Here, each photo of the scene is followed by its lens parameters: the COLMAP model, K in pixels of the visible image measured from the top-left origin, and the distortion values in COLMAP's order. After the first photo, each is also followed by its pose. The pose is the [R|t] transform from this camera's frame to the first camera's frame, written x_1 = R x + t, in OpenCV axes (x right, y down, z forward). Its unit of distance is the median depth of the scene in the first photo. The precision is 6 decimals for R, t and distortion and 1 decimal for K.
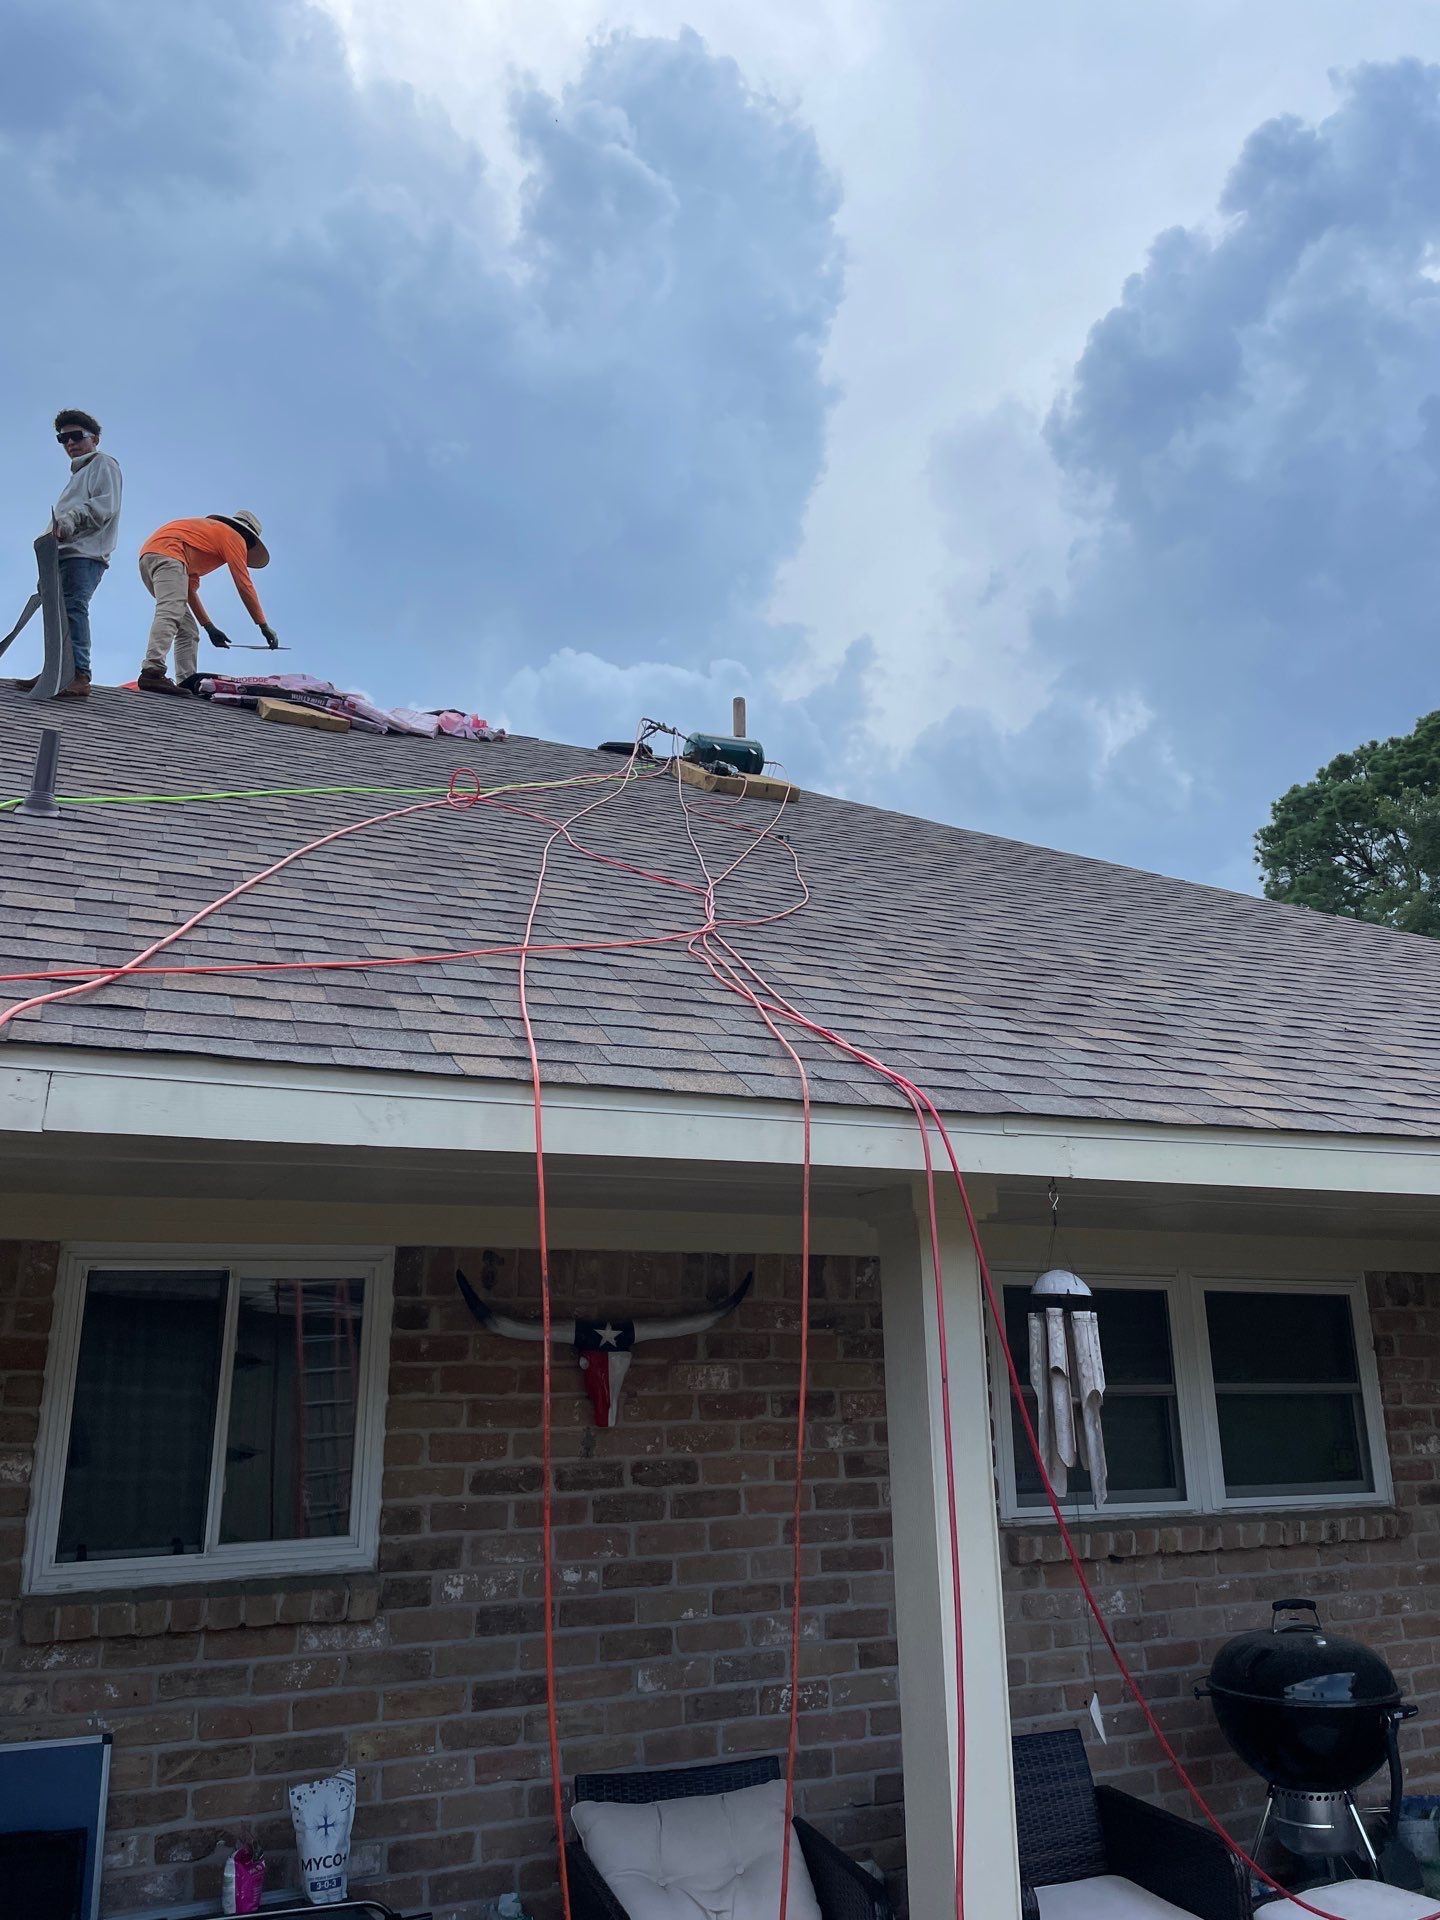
lens RADIAL K [[1486.2, 0, 716.4], [0, 1486.2, 941.8], [0, 0, 1]] dist [0.097438, -0.125915]
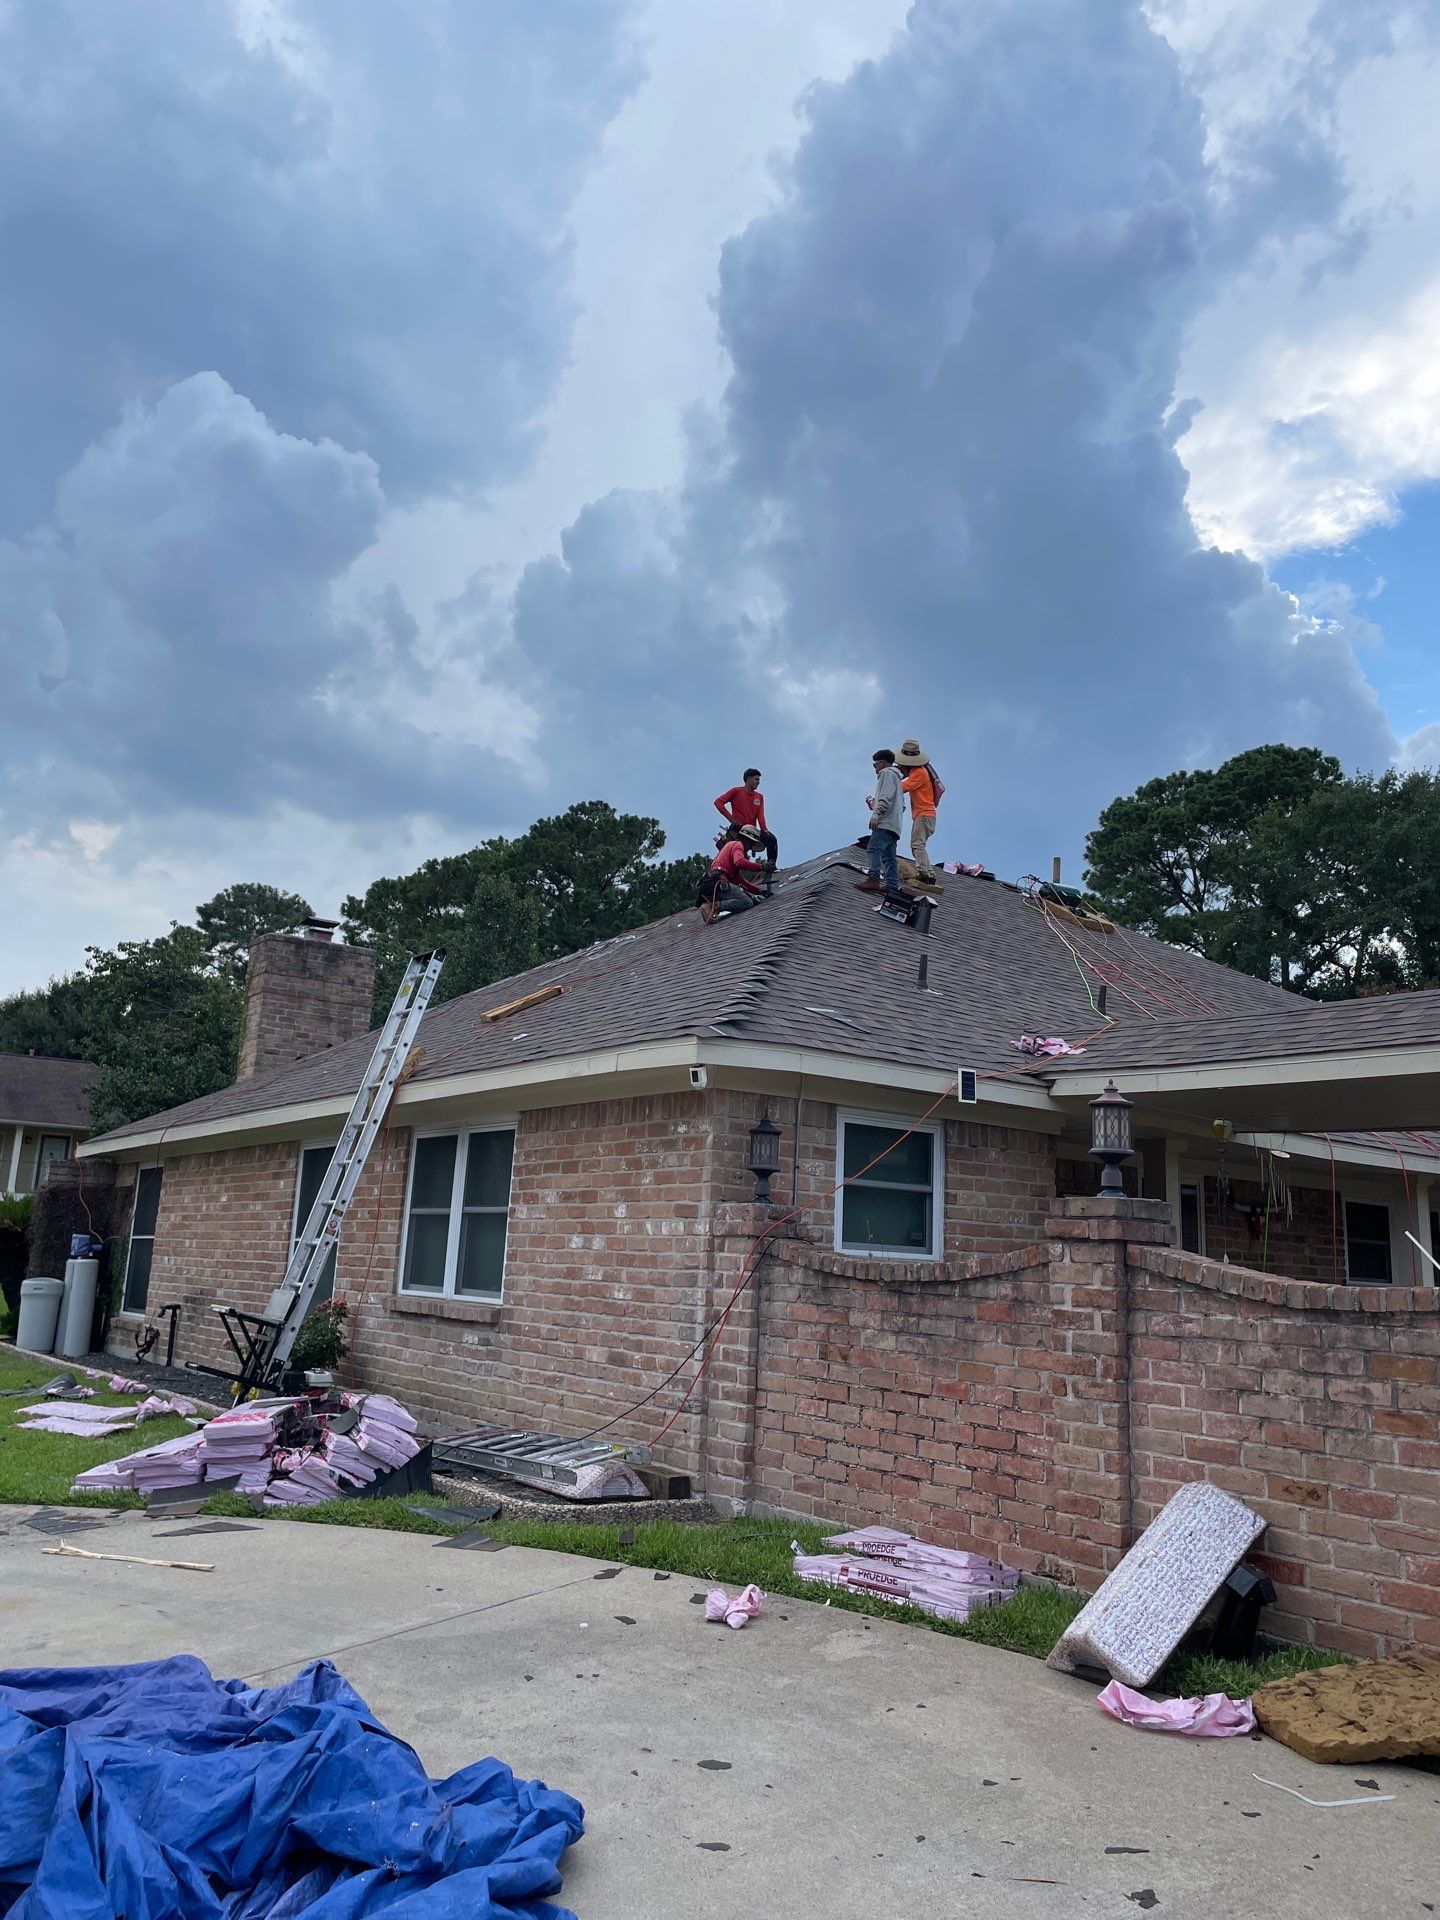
lens RADIAL K [[1486.2, 0, 697.2], [0, 1486.2, 933.4], [0, 0, 1]] dist [0.097438, -0.125915]
pose [[0.978094, 0.099632, 0.182770, -0.173620], [-0.112895, 0.991567, 0.063634, -0.033423], [-0.174888, -0.082874, 0.981094, -0.163259]]
